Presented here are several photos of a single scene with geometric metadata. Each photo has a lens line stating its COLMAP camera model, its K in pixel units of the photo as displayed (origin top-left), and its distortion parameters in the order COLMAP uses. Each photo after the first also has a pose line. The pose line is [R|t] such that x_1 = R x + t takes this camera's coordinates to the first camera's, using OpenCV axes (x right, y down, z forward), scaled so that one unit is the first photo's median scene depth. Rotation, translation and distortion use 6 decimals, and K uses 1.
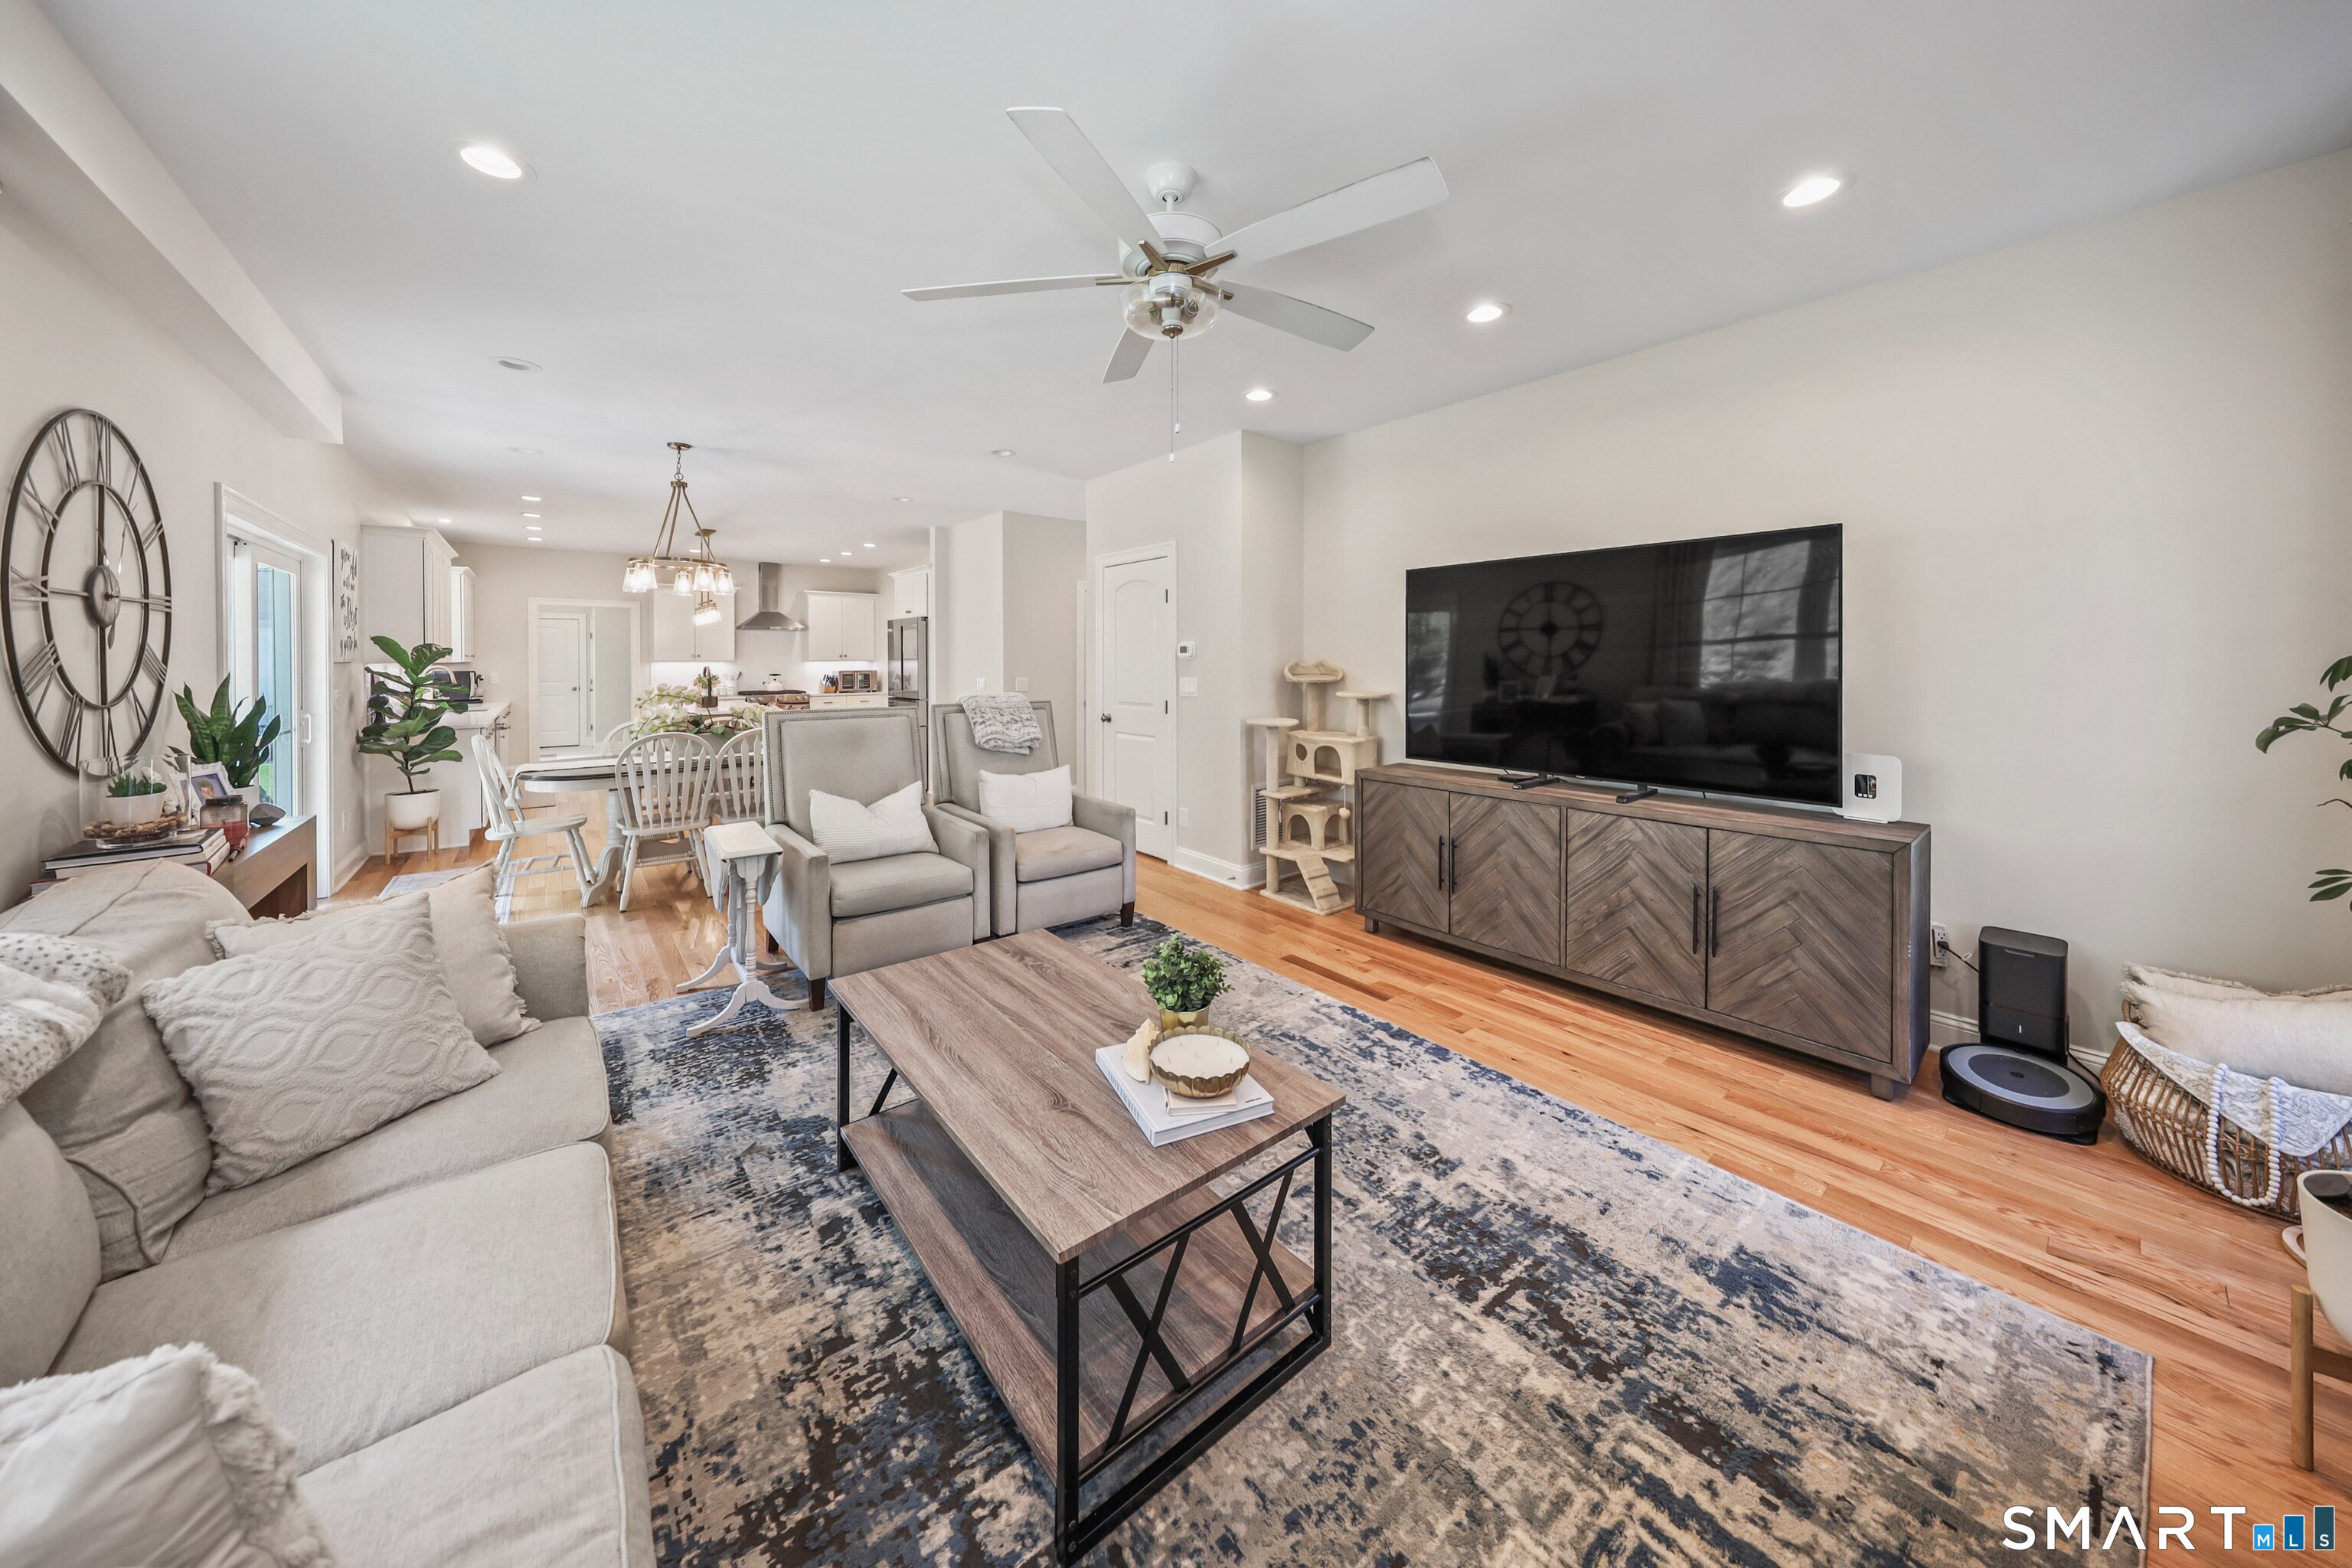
lens RADIAL K [[788.9, 0, 1182.3], [0, 788.9, 666.6], [0, 0, 1]] dist [-0.001665, -0.000064]
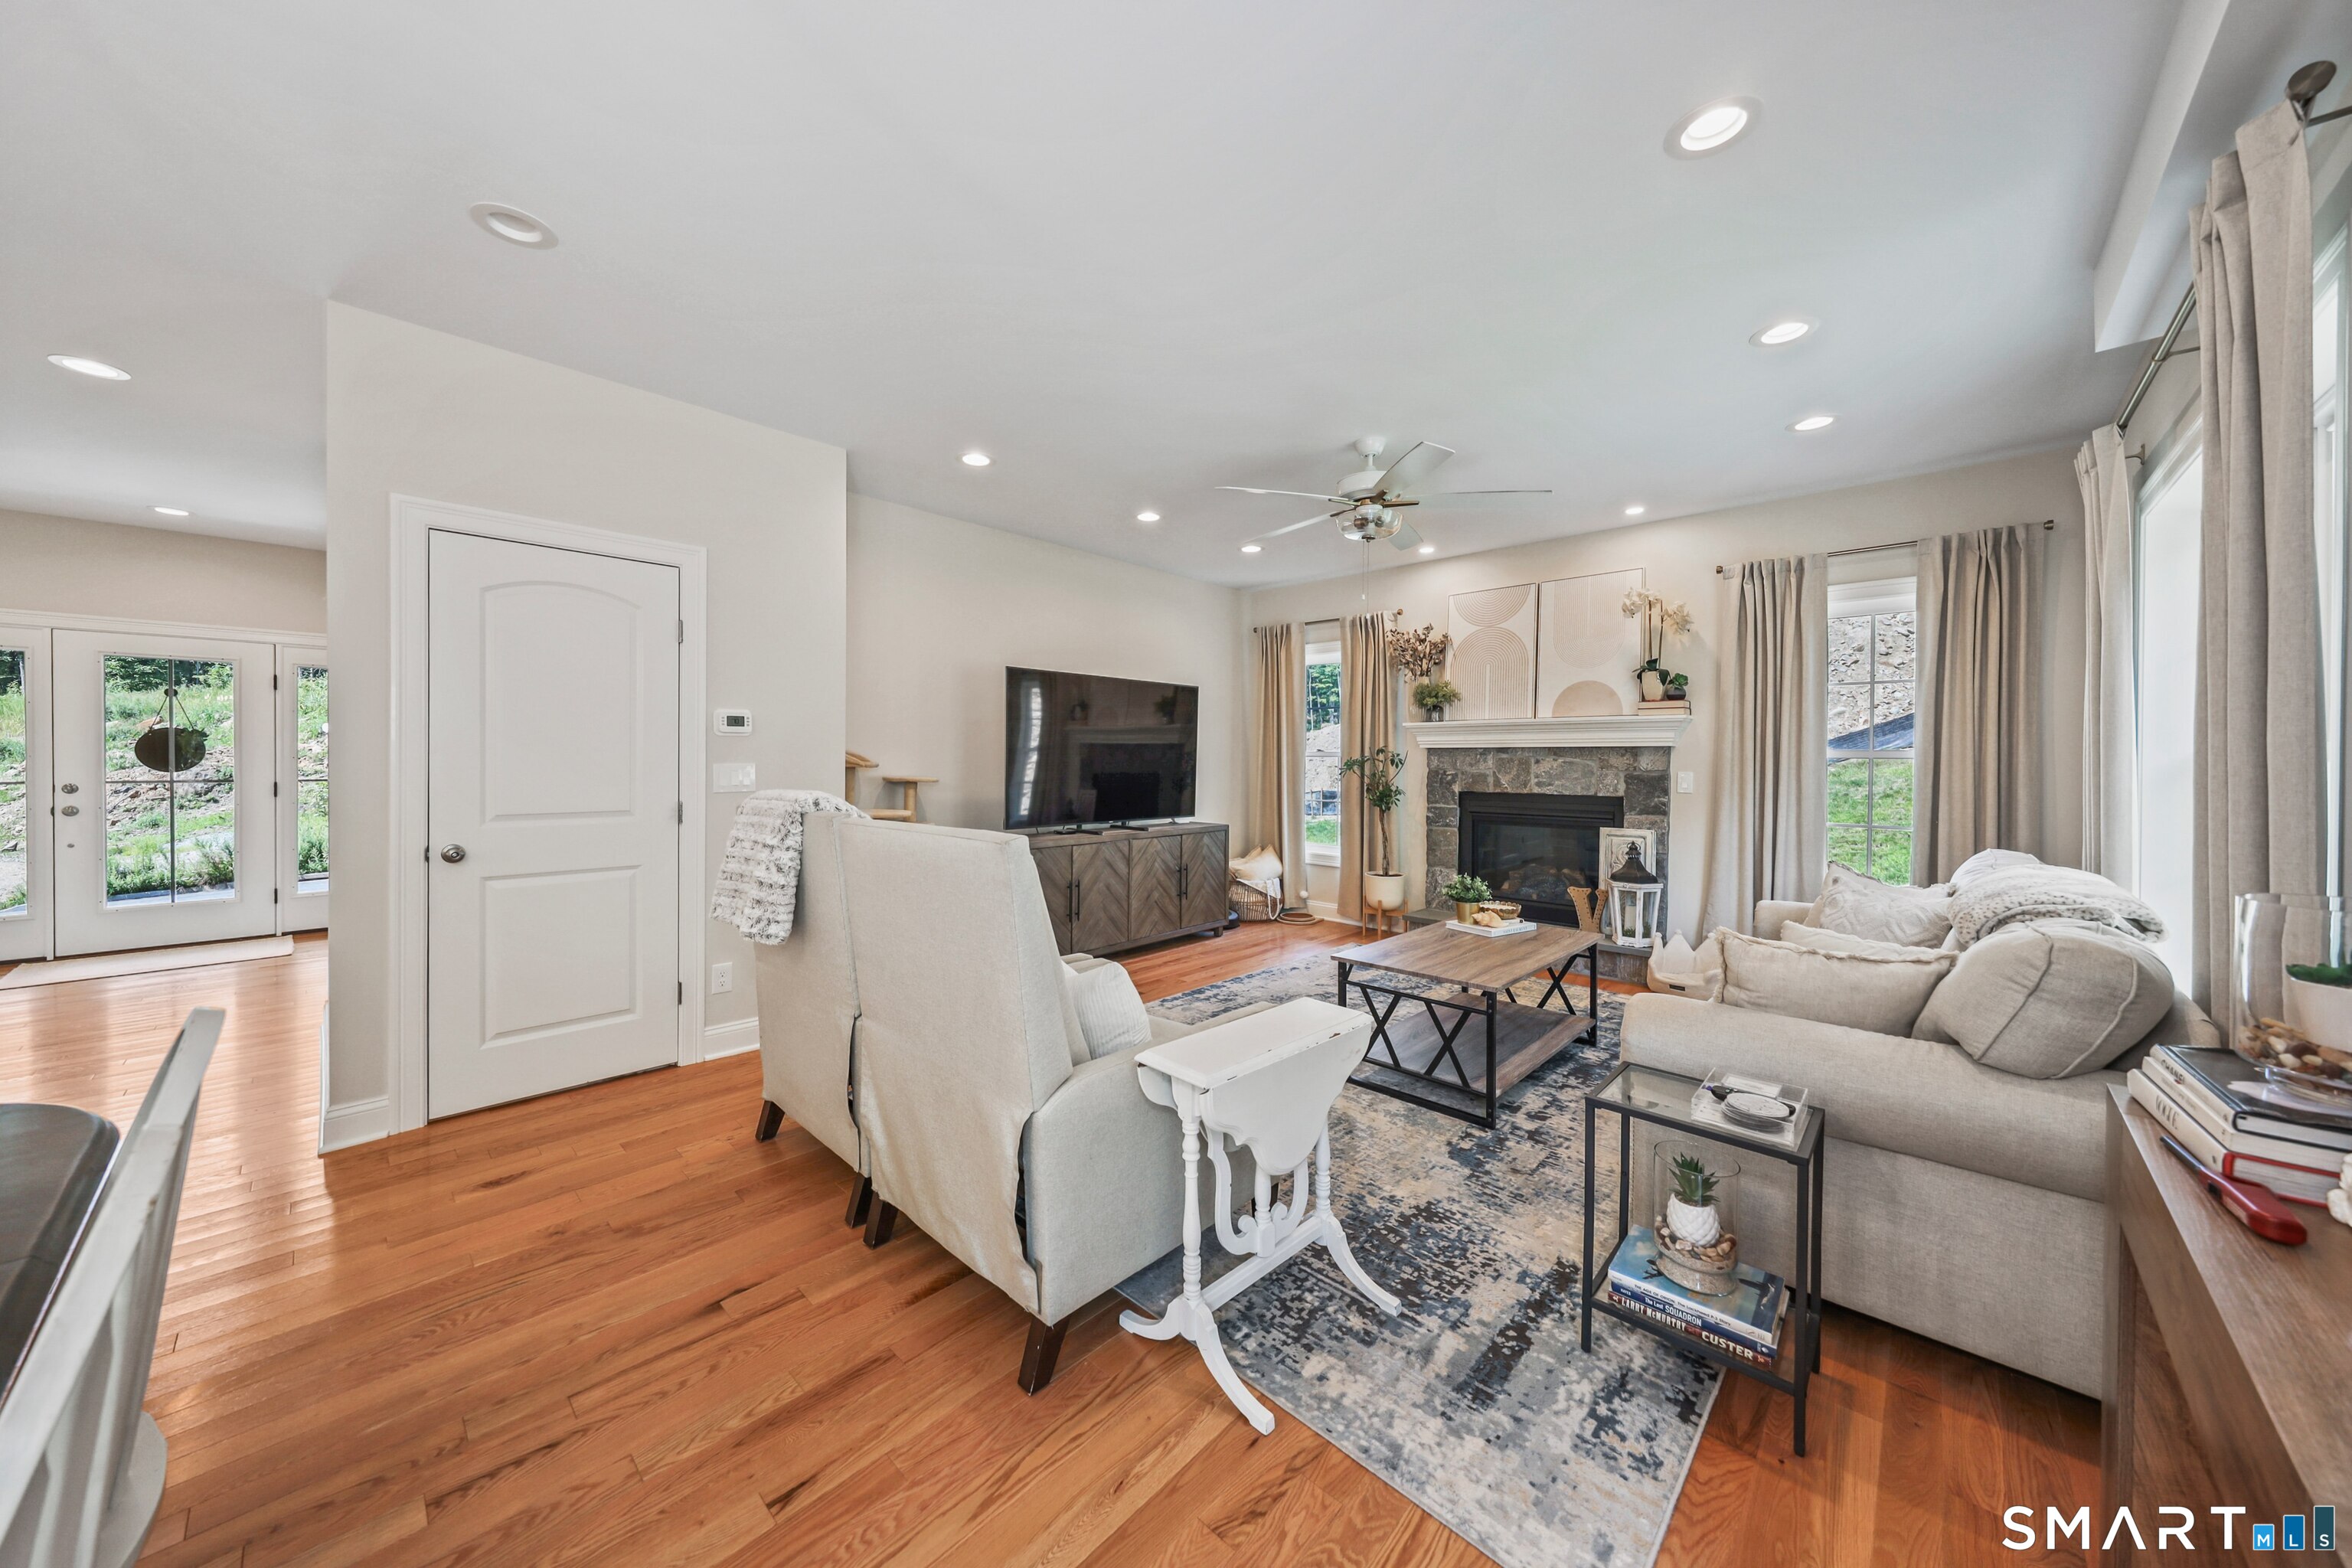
lens RADIAL K [[807.1, 0, 1155.9], [0, 807.1, 765.1], [0, 0, 1]] dist [0.000976, -0.000082]
pose [[-0.125157, -0.005536, 0.992121, -2.005456], [0.002812, 0.999978, 0.005935, 0.034985], [-0.992133, 0.003533, -0.125139, 2.046016]]
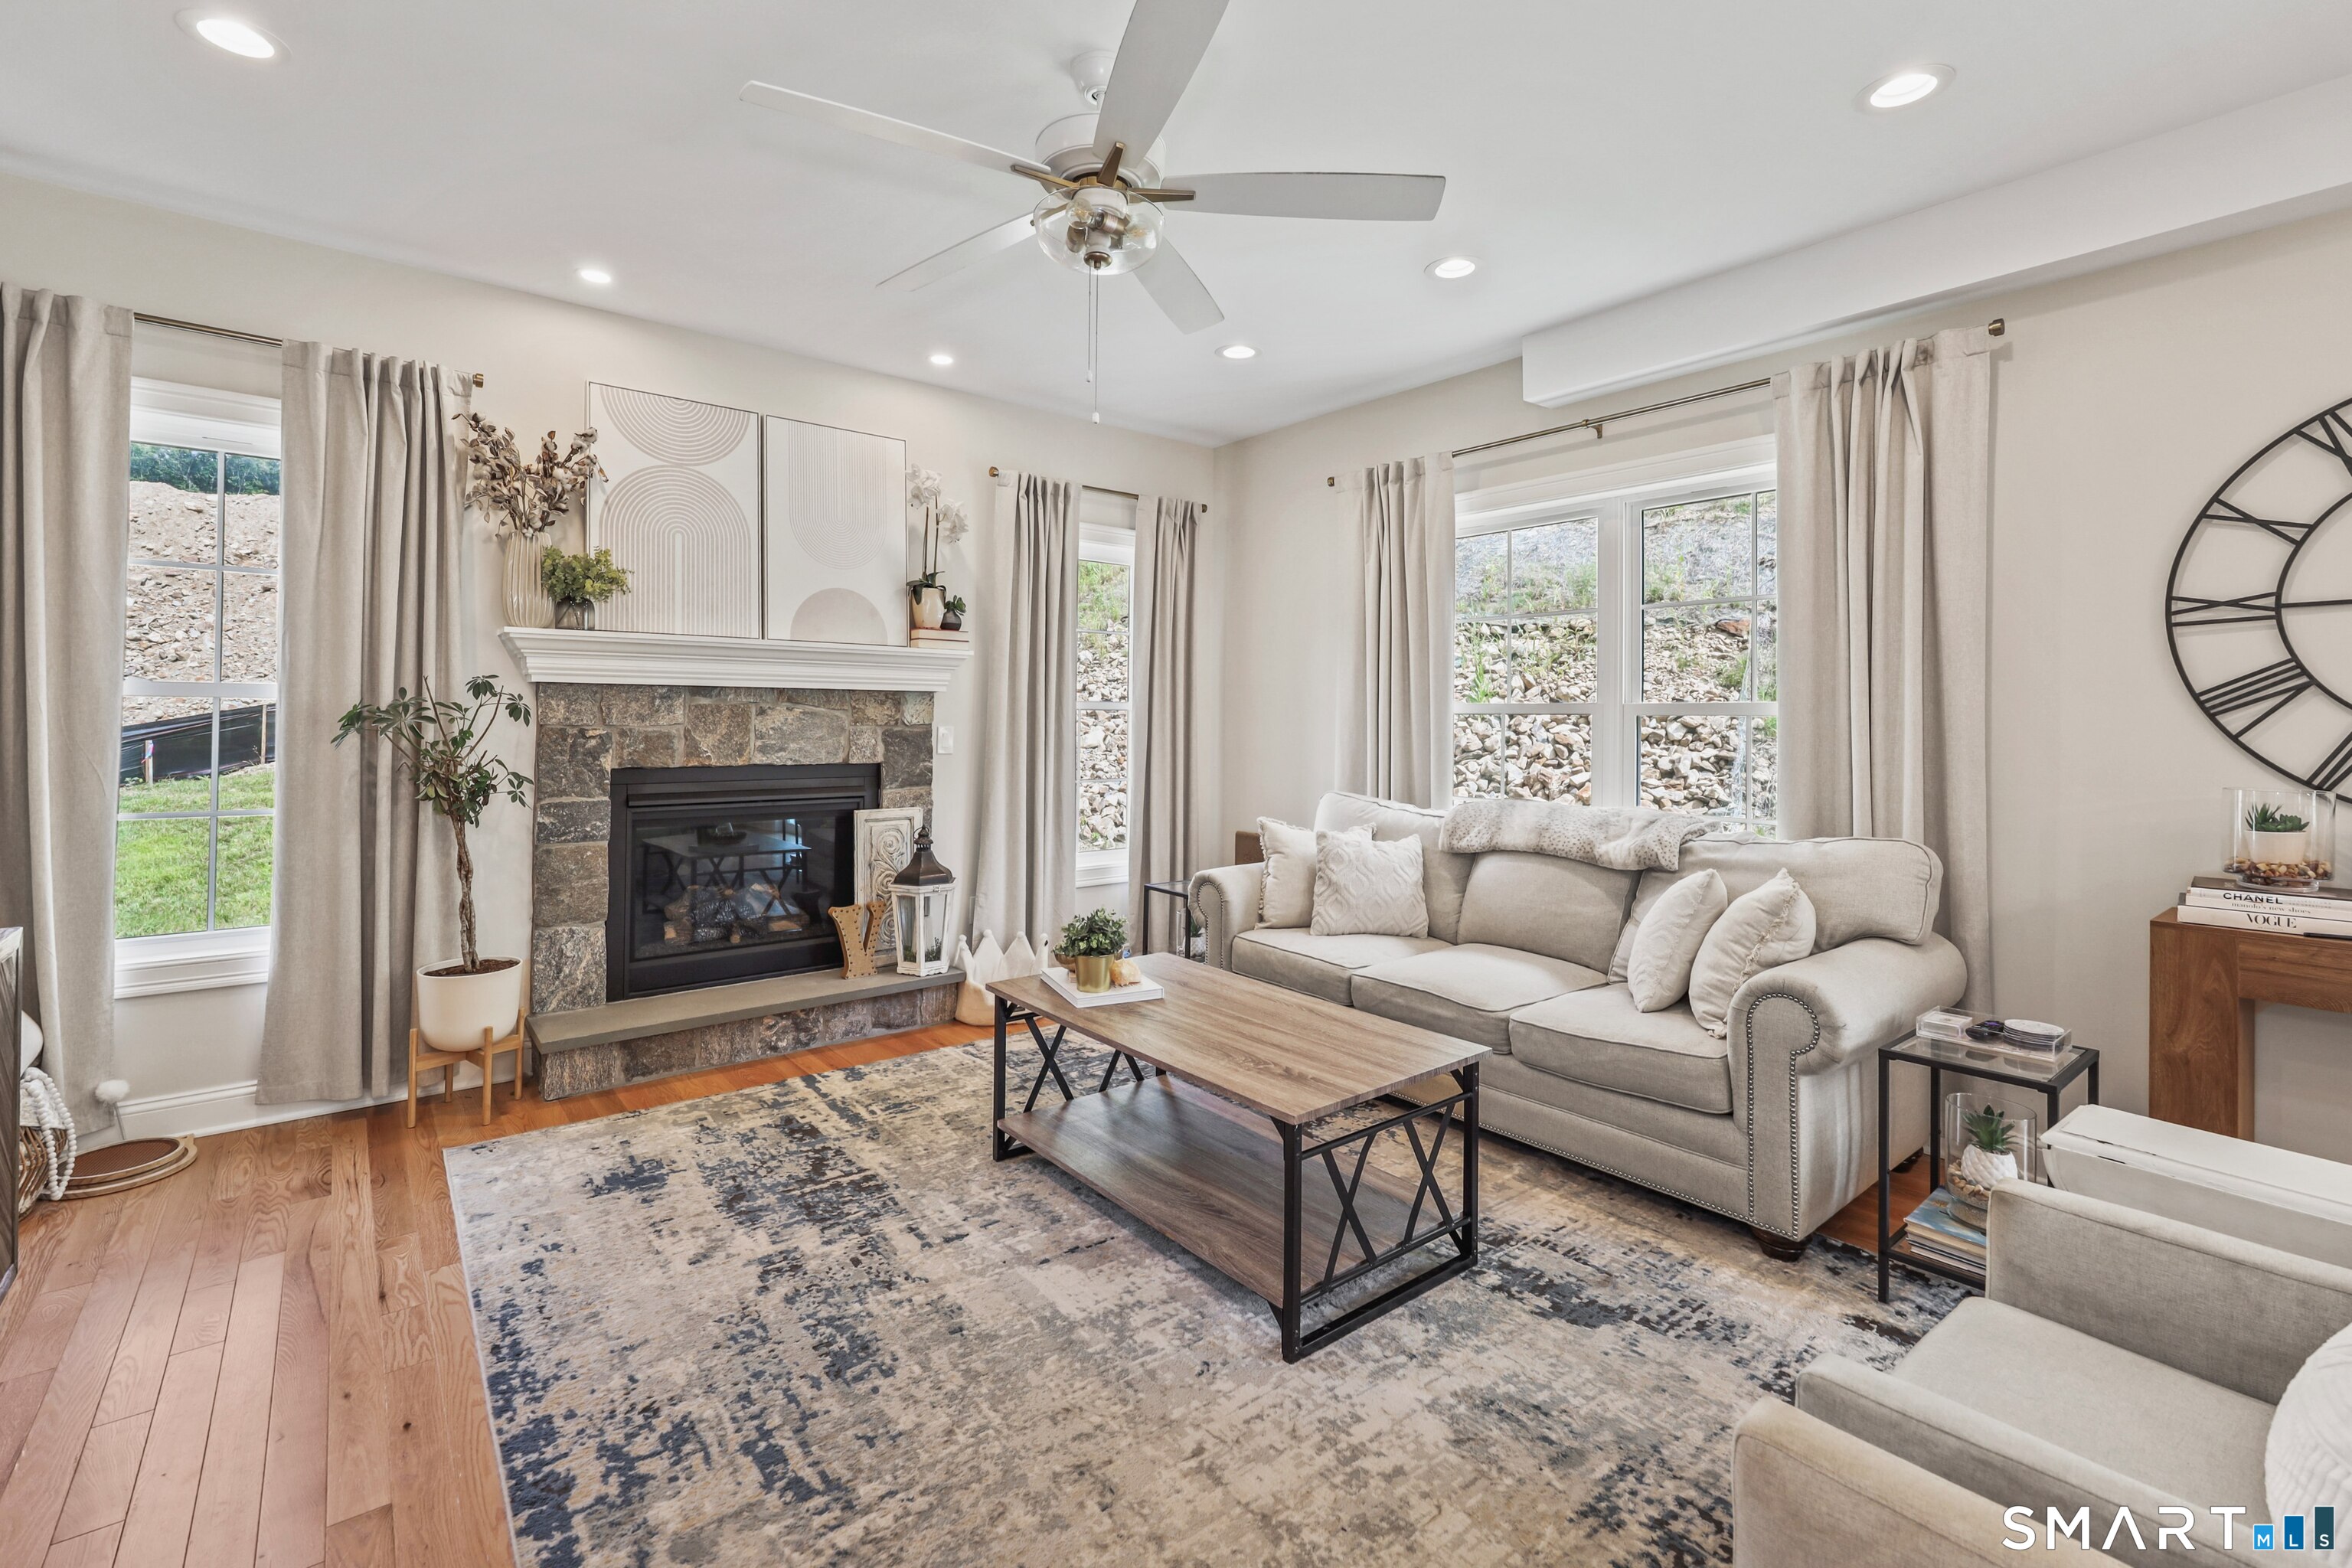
lens RADIAL K [[1020.9, 0, 1174.4], [0, 1020.9, 710.4], [0, 0, 1]] dist [0.002885, 0.000377]
pose [[-0.999979, -0.004837, 0.004409, -0.130010], [-0.004838, 0.999988, -0.000366, 0.037592], [-0.004408, -0.000387, -0.999990, 2.537443]]
